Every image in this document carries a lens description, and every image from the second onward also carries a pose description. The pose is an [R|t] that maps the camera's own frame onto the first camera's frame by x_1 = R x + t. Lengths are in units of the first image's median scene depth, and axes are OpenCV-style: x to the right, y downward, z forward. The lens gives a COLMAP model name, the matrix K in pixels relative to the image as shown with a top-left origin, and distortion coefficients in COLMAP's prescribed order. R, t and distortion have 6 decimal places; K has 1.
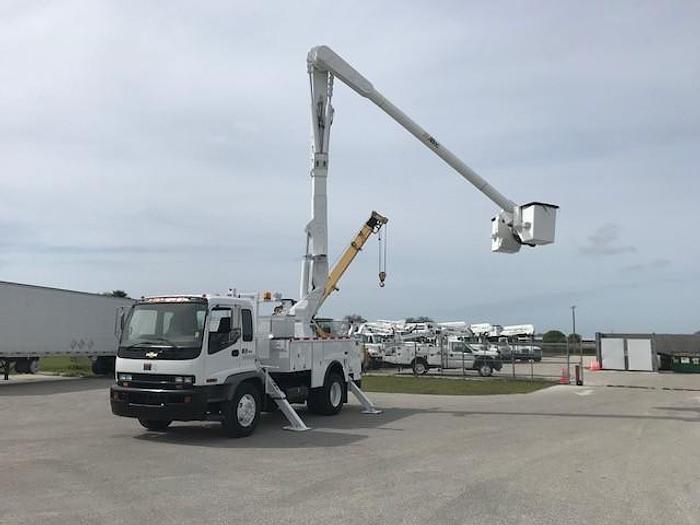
lens RADIAL K [[583.5, 0, 349.3], [0, 583.5, 230.9], [0, 0, 1]] dist [0.013128, 0.000233]
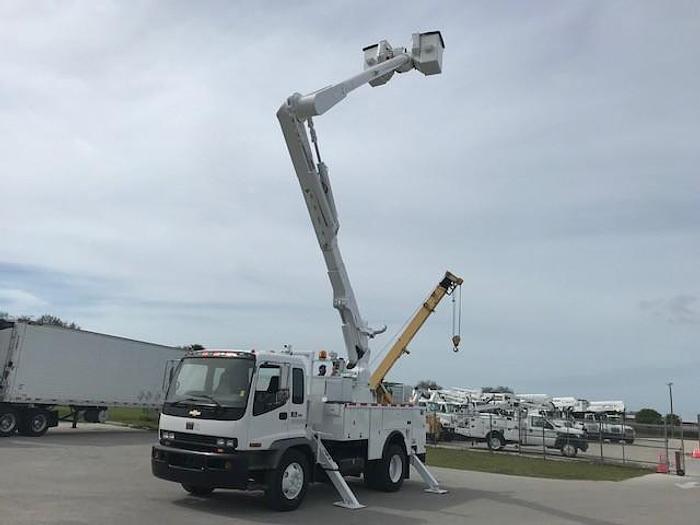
lens RADIAL K [[589.4, 0, 352.1], [0, 589.4, 241.6], [0, 0, 1]] dist [0.001443, 0.016685]
pose [[0.991775, 0.019422, -0.126508, 0.017690], [-0.030199, 0.996022, -0.083829, 0.007471], [0.124376, 0.086960, 0.988417, 0.053083]]
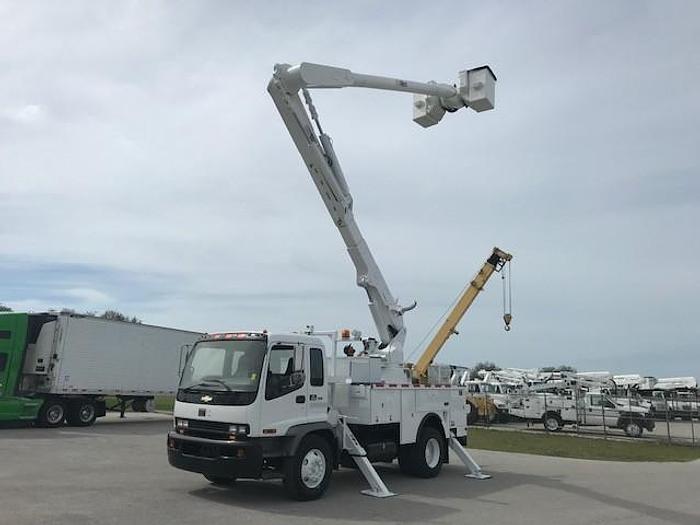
lens RADIAL K [[589.4, 0, 352.1], [0, 589.4, 241.6], [0, 0, 1]] dist [0.001443, 0.016685]
pose [[0.976256, -0.026064, -0.215045, 0.051749], [0.013557, 0.998140, -0.059432, 0.021995], [0.216194, 0.055106, 0.974794, 0.117403]]
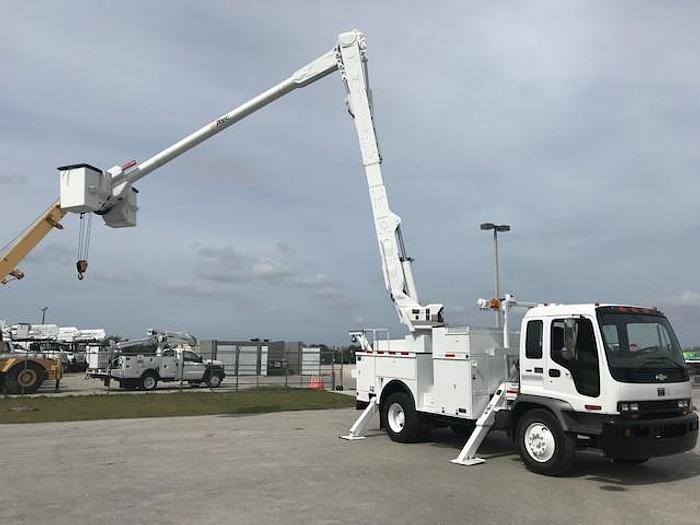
lens RADIAL K [[583.5, 0, 349.3], [0, 583.5, 230.9], [0, 0, 1]] dist [0.013128, 0.000233]
pose [[0.568226, 0.161937, 0.806781, -0.908677], [-0.156741, 0.983794, -0.087073, 0.105241], [-0.807807, -0.076978, 0.584399, 0.623815]]
